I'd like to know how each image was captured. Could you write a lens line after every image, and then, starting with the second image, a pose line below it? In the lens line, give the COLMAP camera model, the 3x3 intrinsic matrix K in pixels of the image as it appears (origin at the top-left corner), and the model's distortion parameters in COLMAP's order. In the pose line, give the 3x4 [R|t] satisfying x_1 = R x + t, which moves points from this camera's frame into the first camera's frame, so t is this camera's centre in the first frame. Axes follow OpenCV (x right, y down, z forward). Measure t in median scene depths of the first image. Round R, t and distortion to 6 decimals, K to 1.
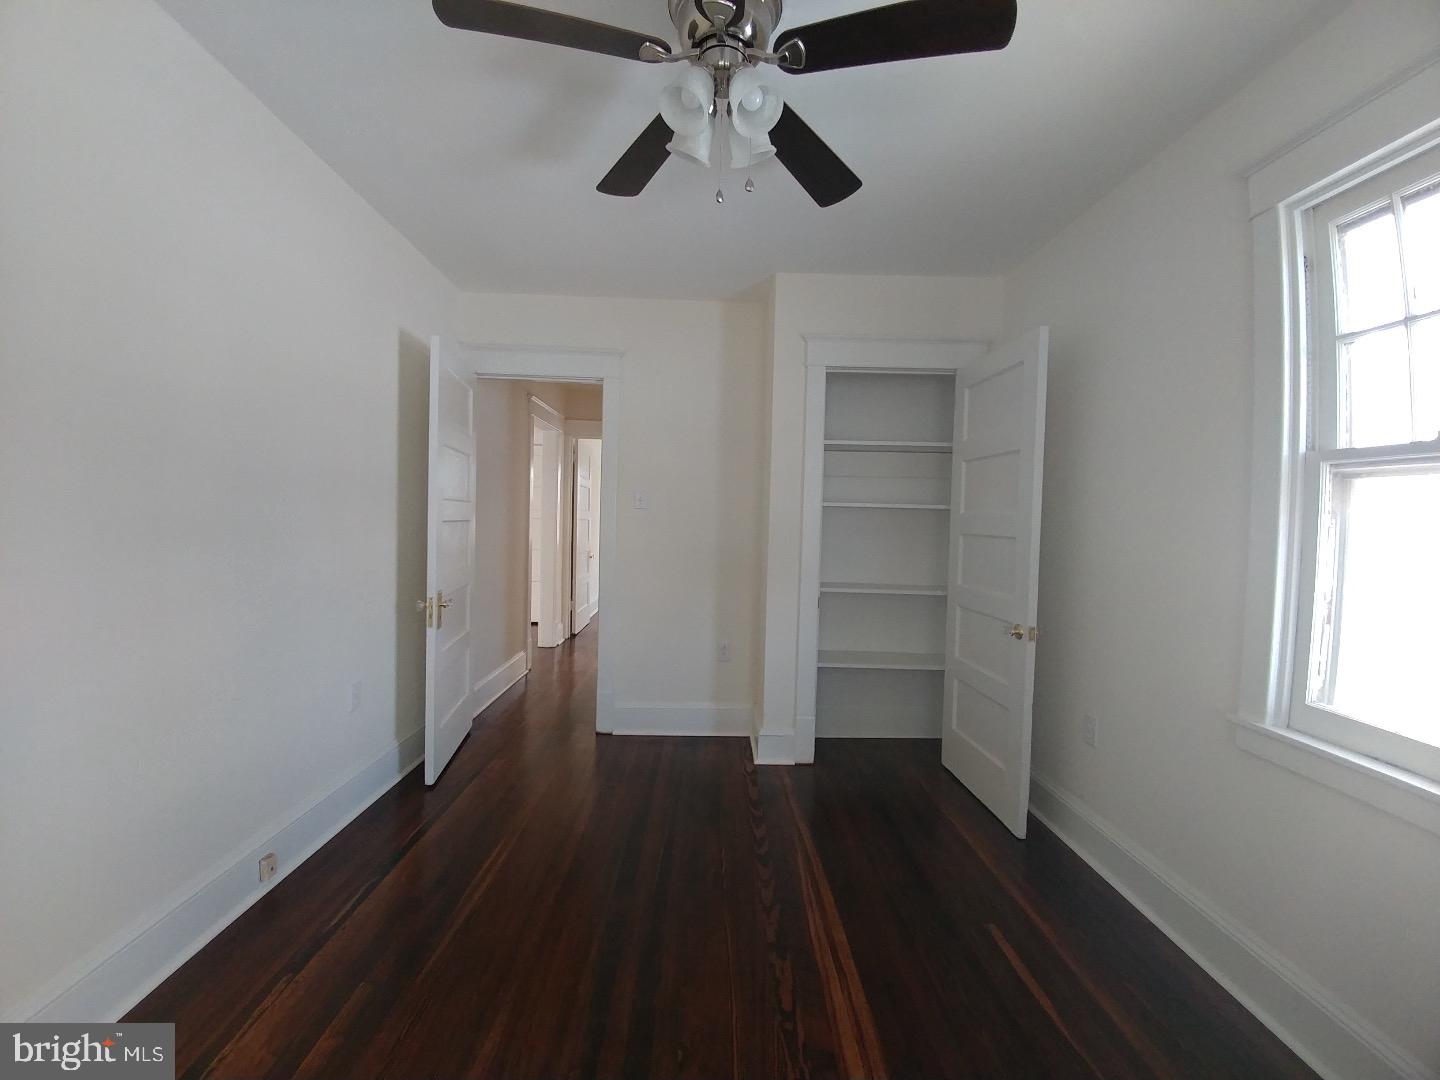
lens RADIAL K [[577.6, 0, 717.1], [0, 577.6, 536.3], [0, 0, 1]] dist [0.002569, -0.022418]
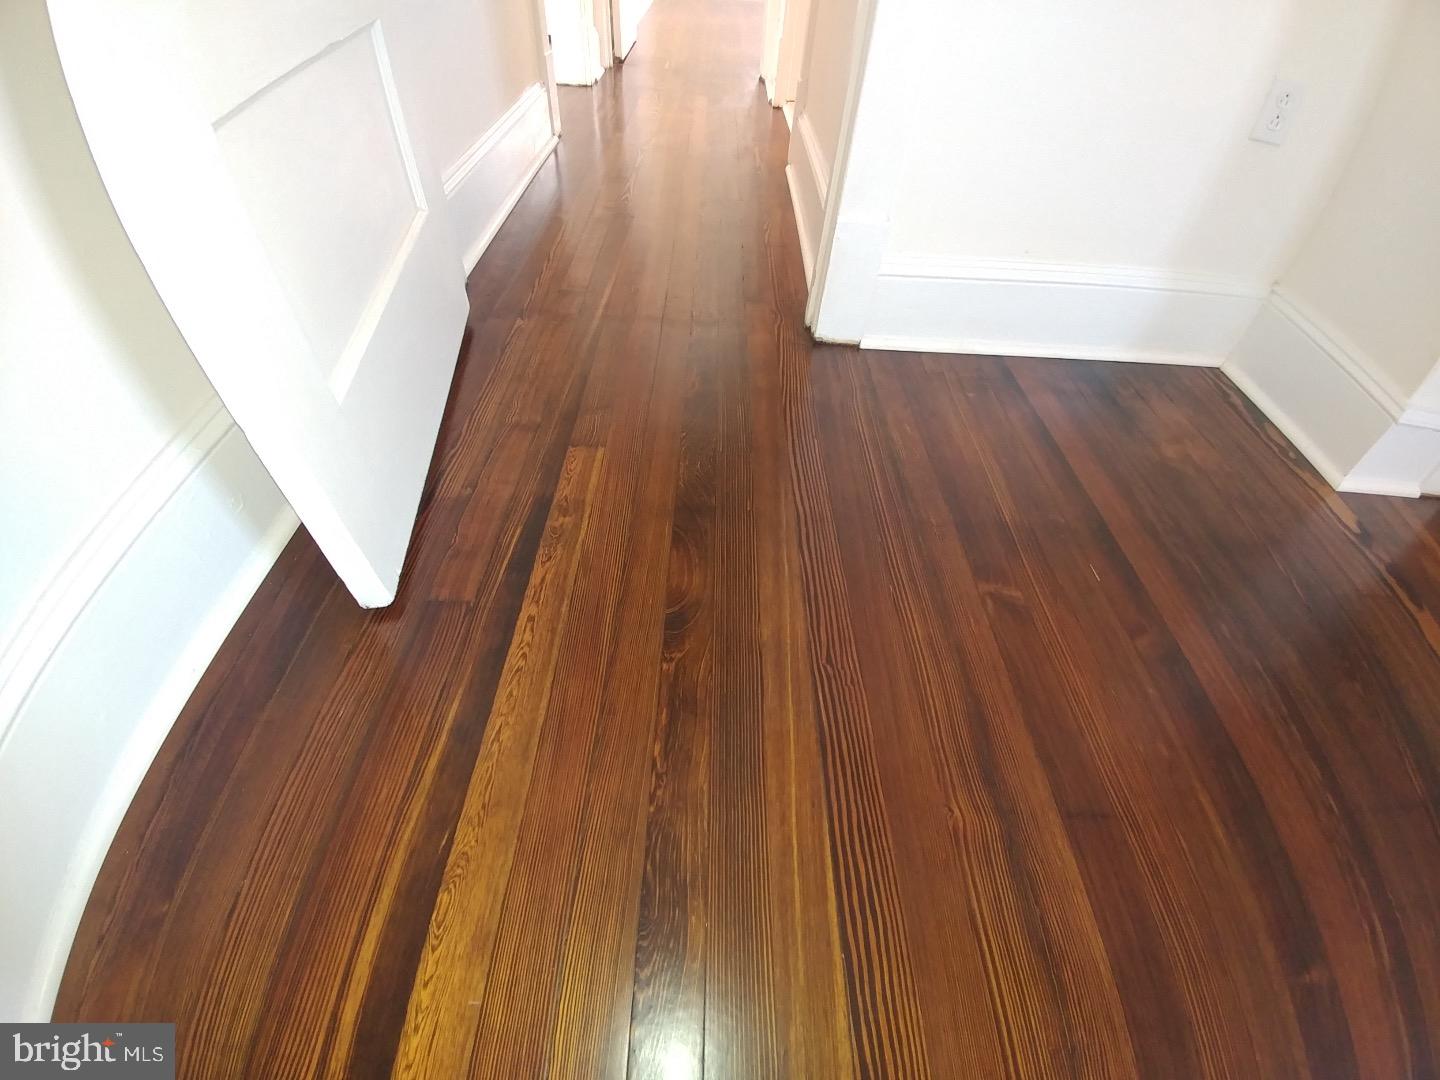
lens RADIAL K [[570.4, 0, 719.3], [0, 570.4, 535.3], [0, 0, 1]] dist [-0.010194, -0.014144]
pose [[0.999151, 0.038795, 0.013896, -0.270811], [-0.036616, 0.681093, 0.731281, 0.163566], [0.018905, -0.731168, 0.681935, 0.665221]]
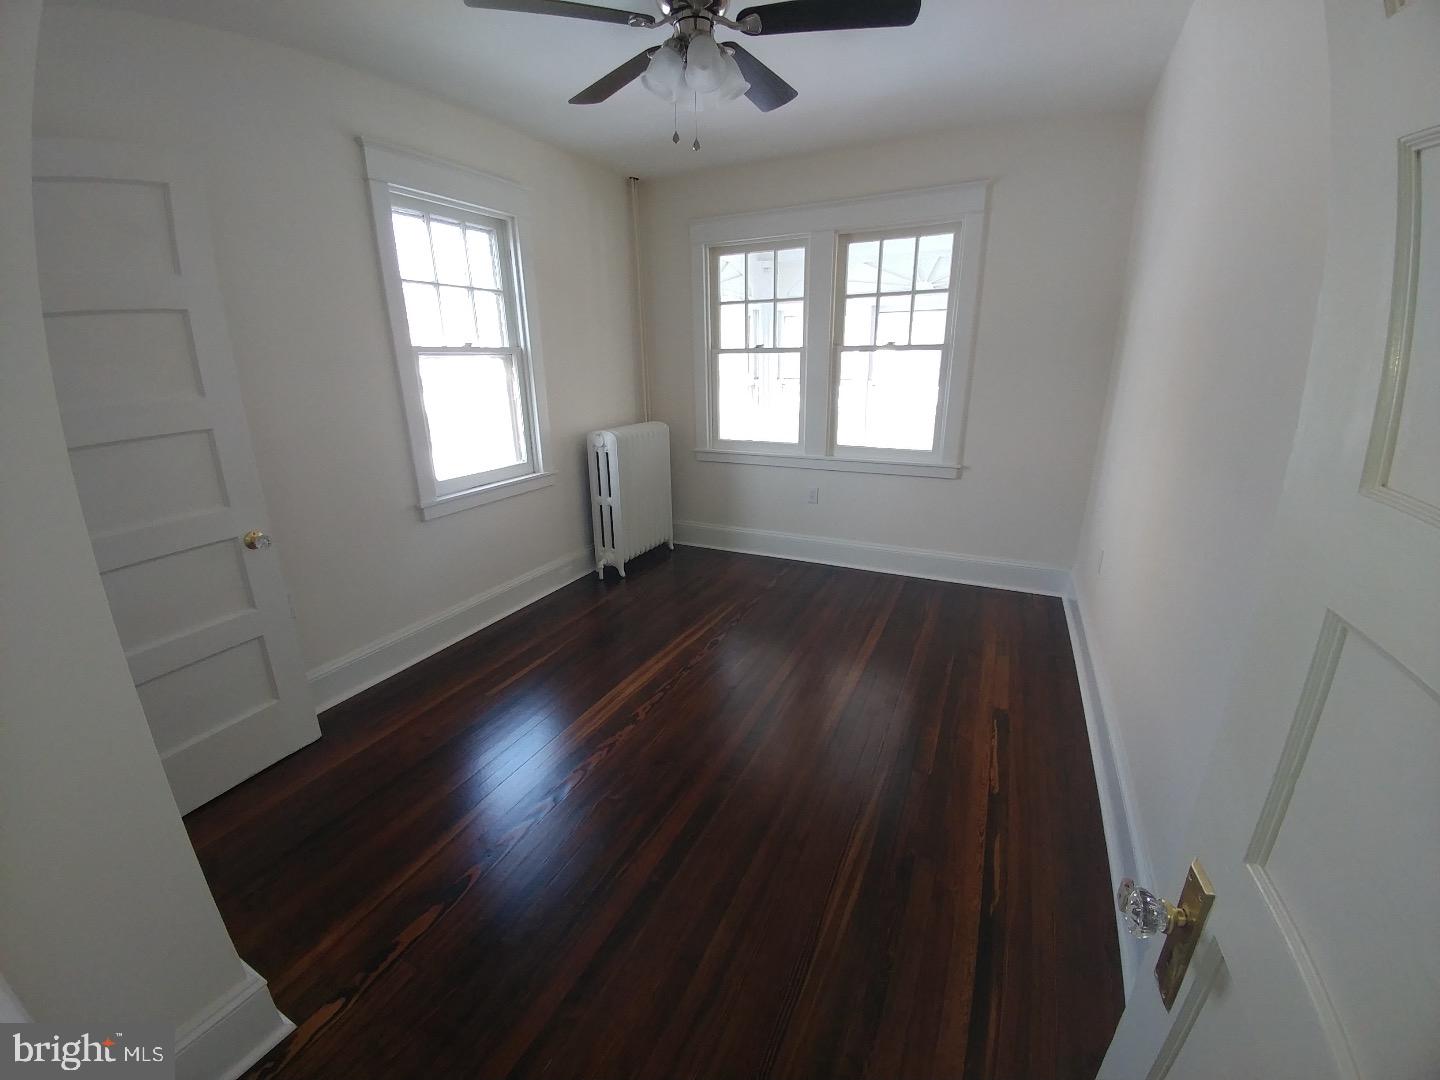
lens RADIAL K [[570.4, 0, 719.3], [0, 570.4, 535.3], [0, 0, 1]] dist [-0.010194, -0.014144]
pose [[-0.890051, -0.152916, 0.429449, -0.301812], [0.013397, 0.932879, 0.359941, -0.094337], [-0.455665, 0.326119, -0.828261, 0.958619]]
